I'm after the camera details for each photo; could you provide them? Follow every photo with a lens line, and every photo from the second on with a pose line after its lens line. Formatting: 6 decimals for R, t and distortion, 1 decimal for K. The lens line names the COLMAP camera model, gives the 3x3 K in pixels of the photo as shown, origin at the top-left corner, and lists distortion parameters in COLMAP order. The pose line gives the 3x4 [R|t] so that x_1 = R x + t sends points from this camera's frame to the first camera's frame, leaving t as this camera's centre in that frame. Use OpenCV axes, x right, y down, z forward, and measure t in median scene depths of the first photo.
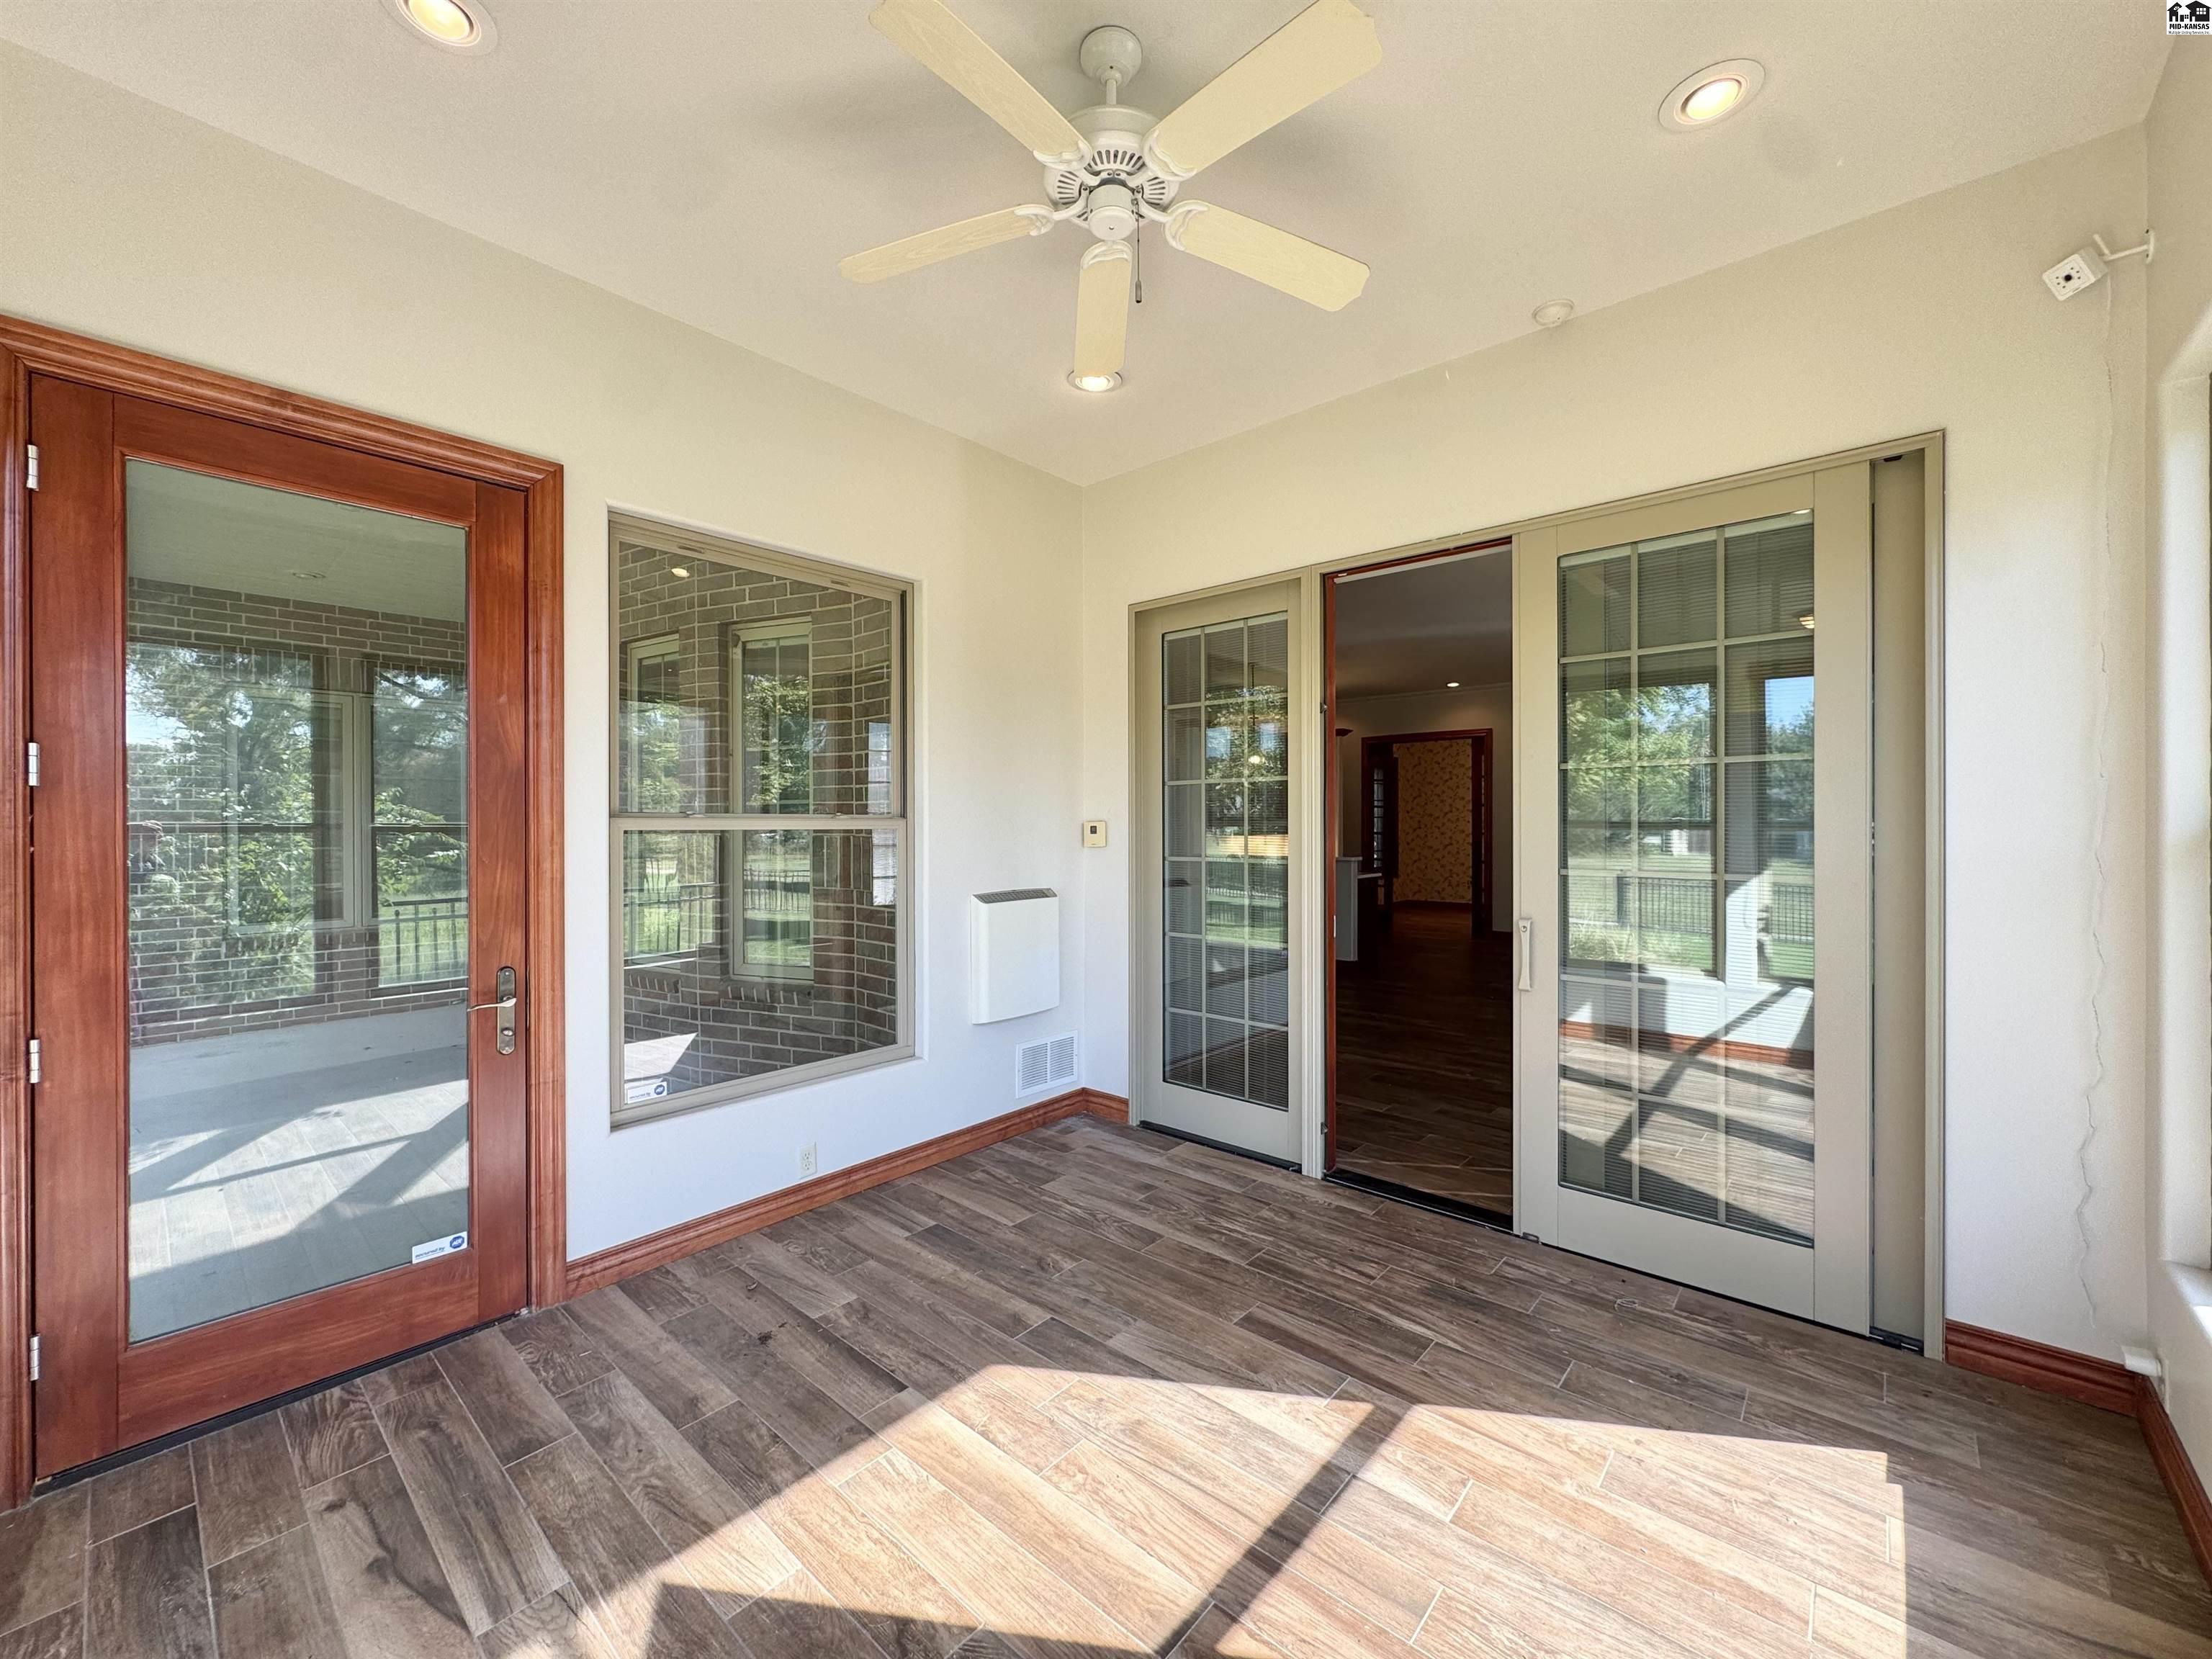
lens RADIAL K [[883.2, 0, 1111.8], [0, 883.2, 825.4], [0, 0, 1]] dist [-0.002475, 0.000089]
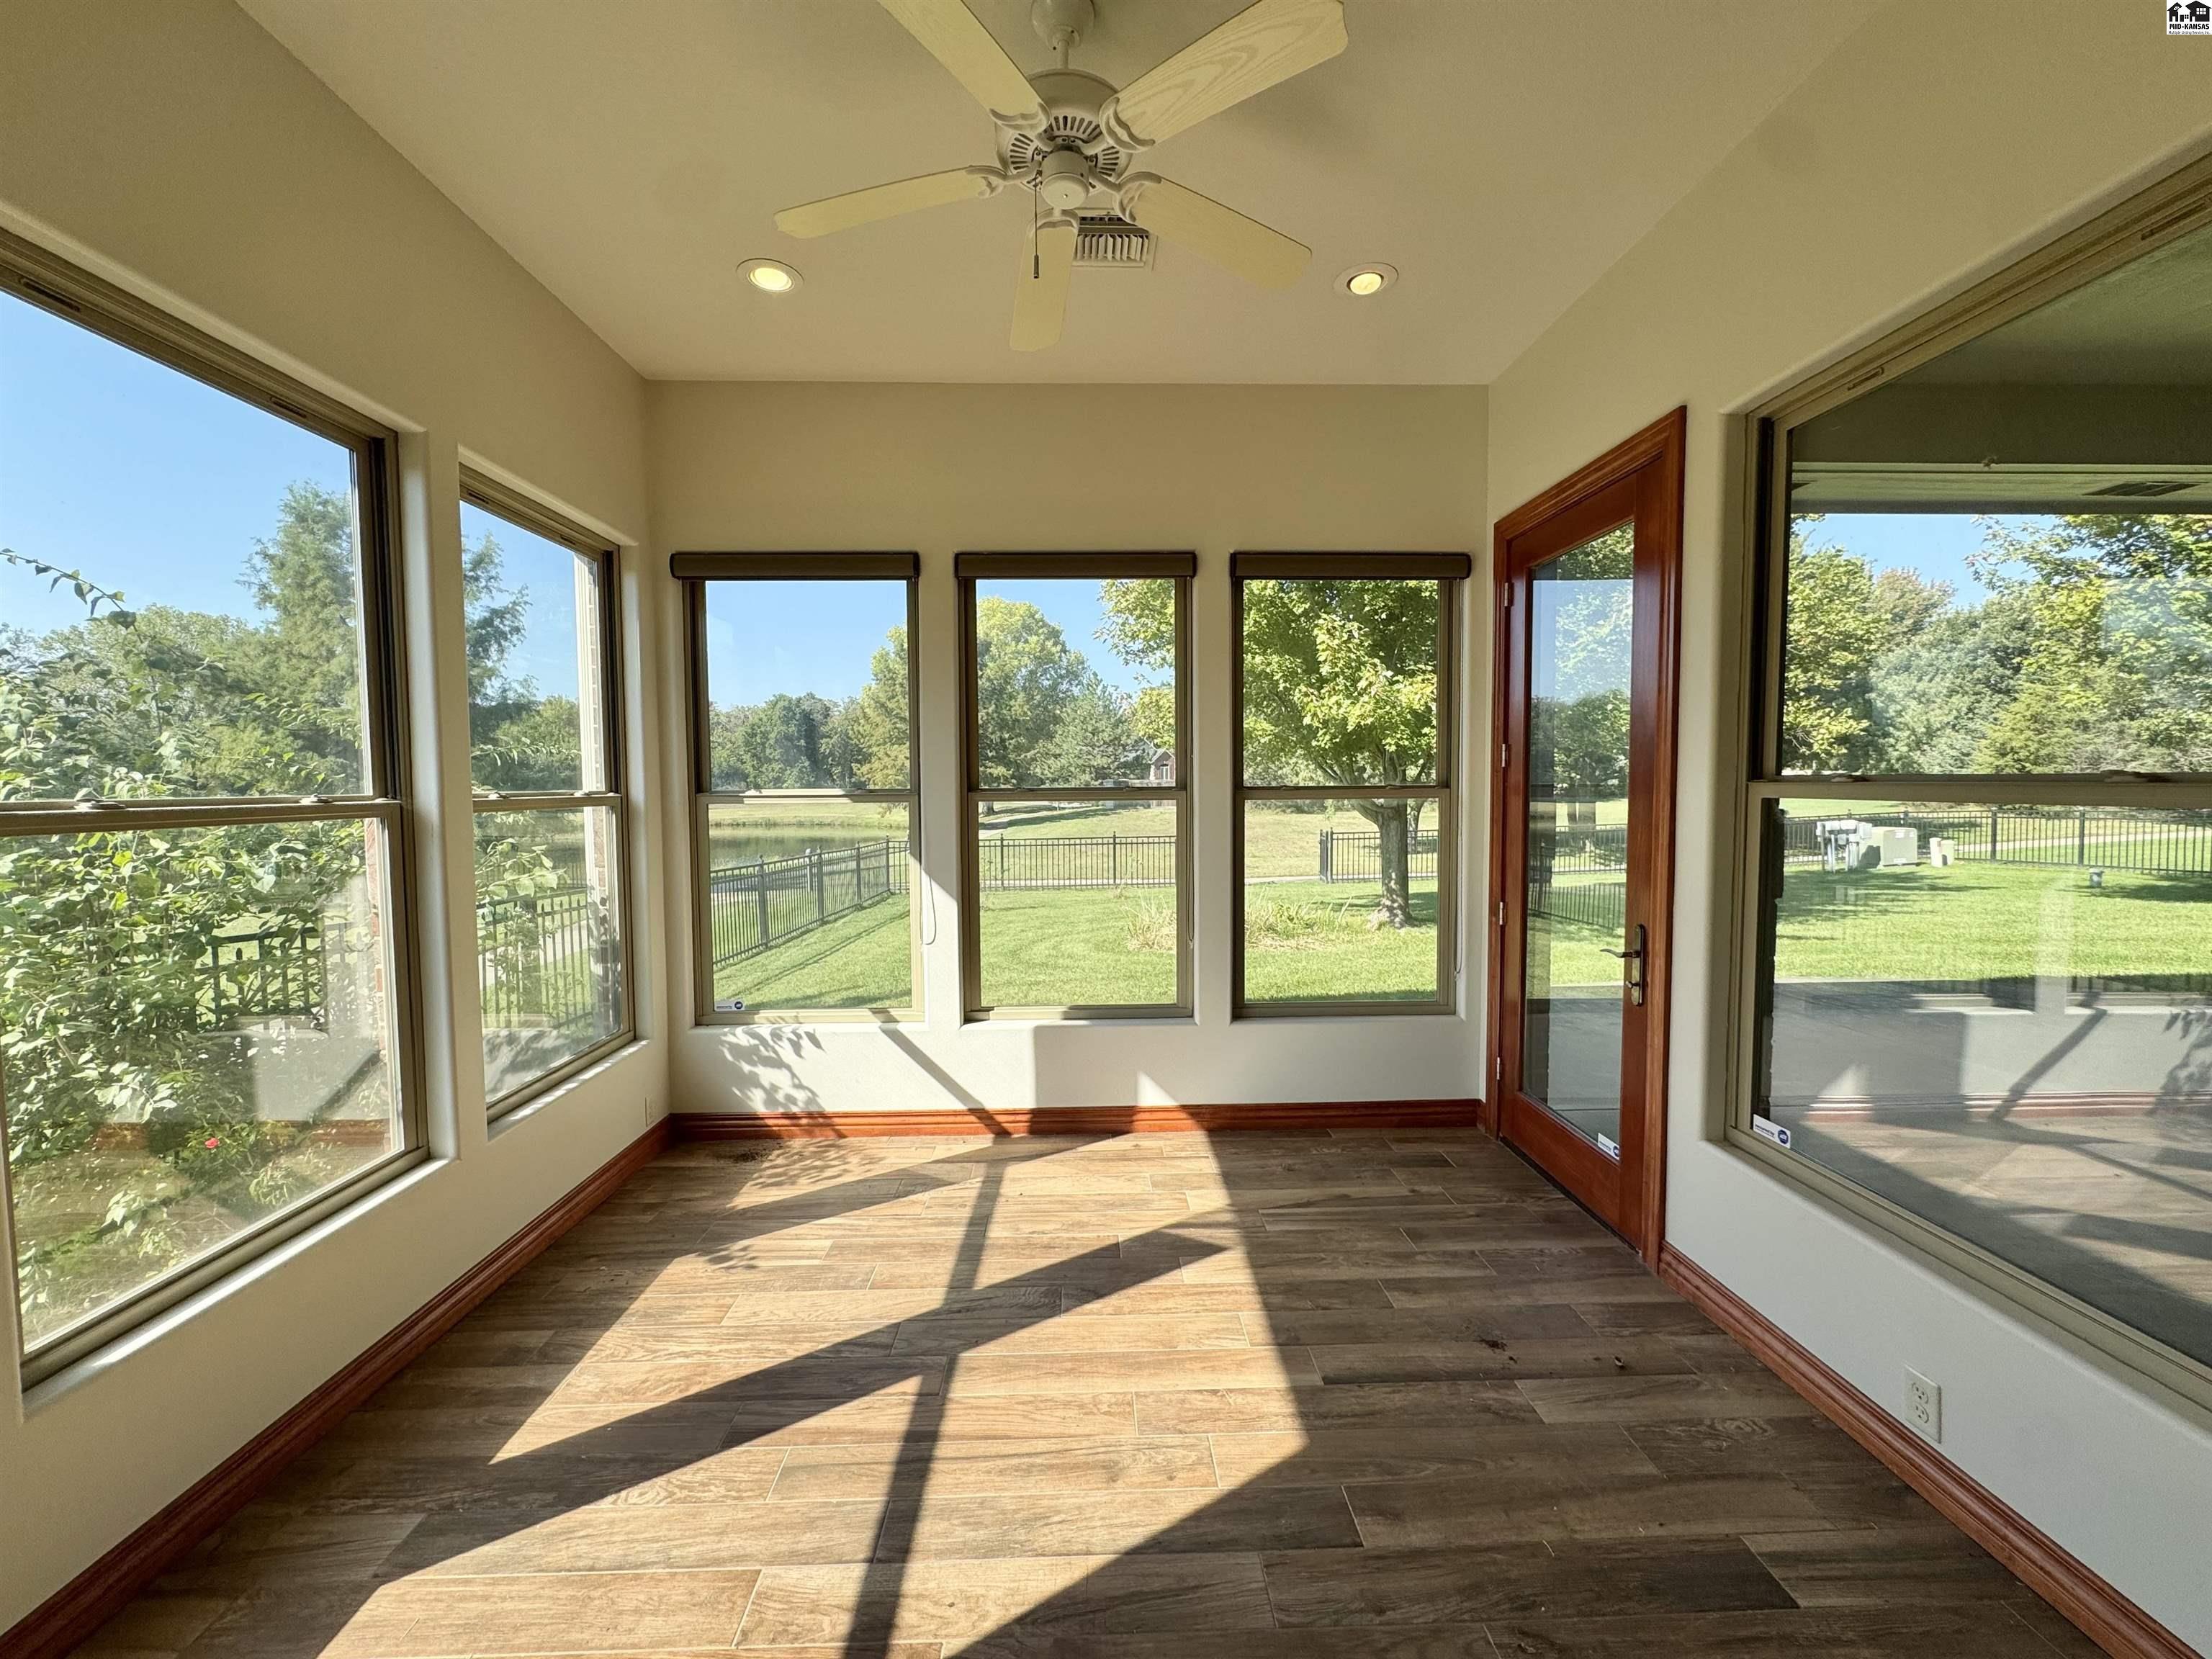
lens RADIAL K [[883.2, 0, 1091.7], [0, 883.2, 824.6], [0, 0, 1]] dist [-0.002475, 0.000089]
pose [[-0.747953, 0.037694, -0.662680, 0.620549], [0.011888, 0.998987, 0.043406, -0.015242], [0.663645, 0.024587, -0.747643, 1.668186]]
